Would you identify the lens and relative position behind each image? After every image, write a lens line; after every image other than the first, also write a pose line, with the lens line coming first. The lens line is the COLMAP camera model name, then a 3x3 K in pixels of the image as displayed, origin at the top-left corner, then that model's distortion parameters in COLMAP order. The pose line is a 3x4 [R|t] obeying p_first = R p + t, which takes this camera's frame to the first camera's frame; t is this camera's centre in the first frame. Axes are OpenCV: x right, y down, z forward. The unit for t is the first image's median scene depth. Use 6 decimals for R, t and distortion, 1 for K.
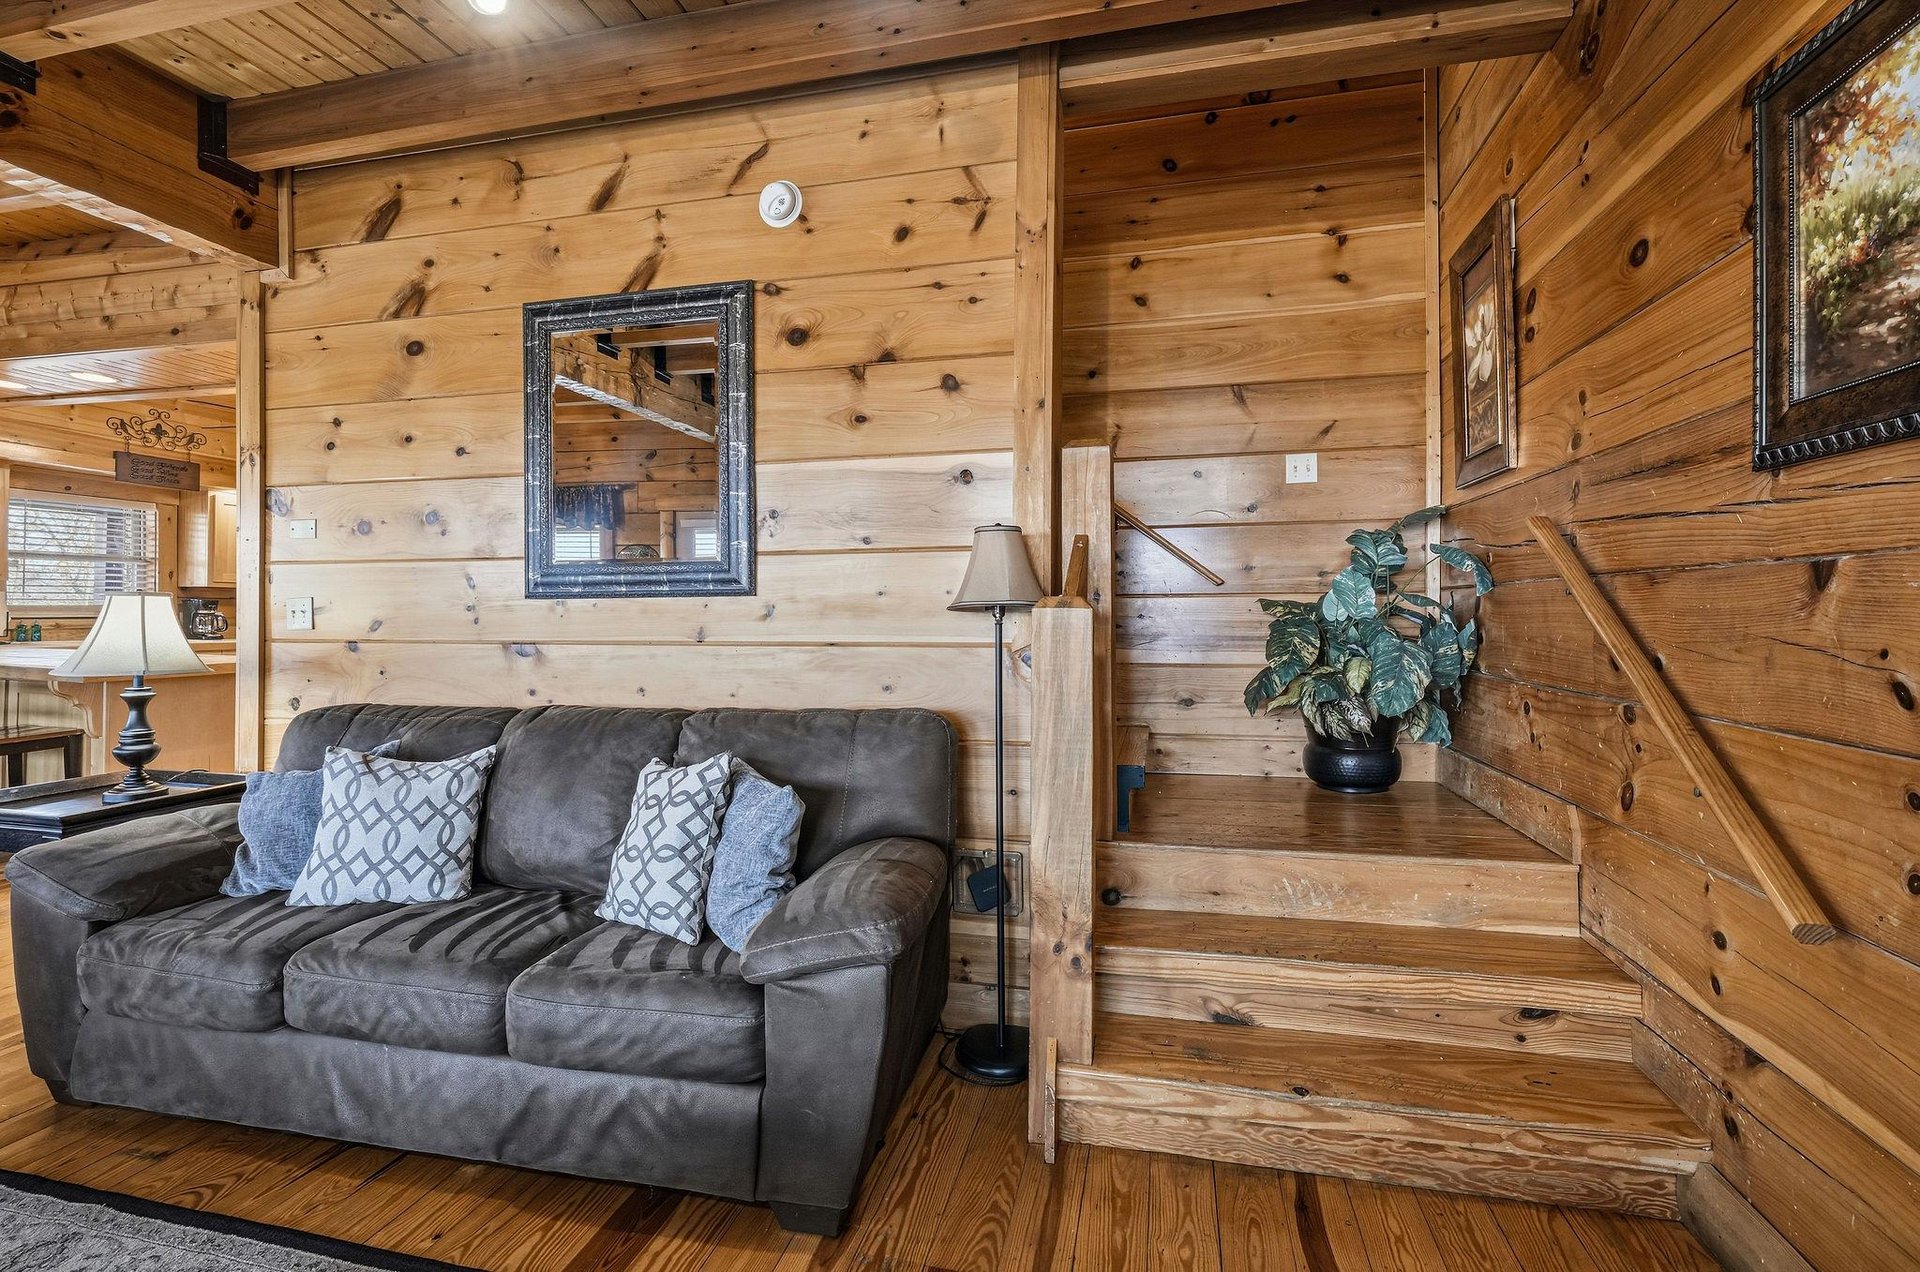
lens RADIAL K [[881.7, 0, 961.7], [0, 881.7, 603.1], [0, 0, 1]] dist [-0.002844, 0.001761]
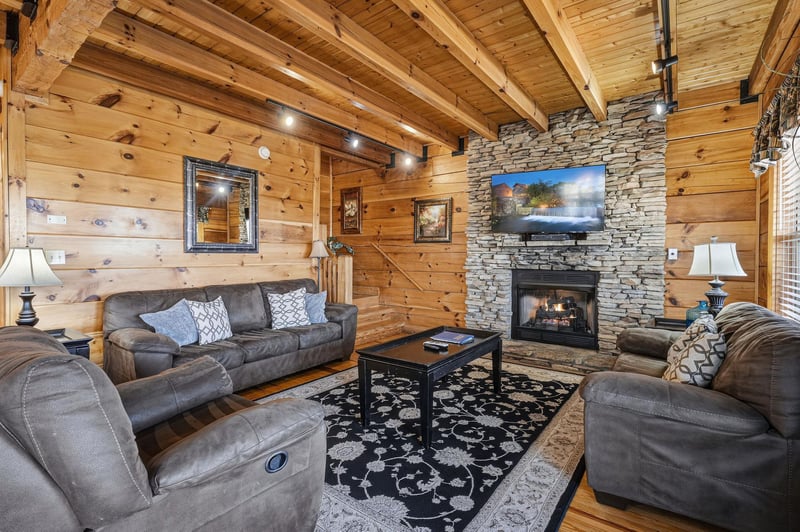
lens RADIAL K [[367.4, 0, 398.5], [0, 367.4, 262.8], [0, 0, 1]] dist [-0.002844, 0.001761]
pose [[0.396691, -0.011241, 0.917883, -1.454991], [-0.016960, 0.999665, 0.019572, -0.008691], [-0.917795, -0.023332, 0.396368, -0.197345]]
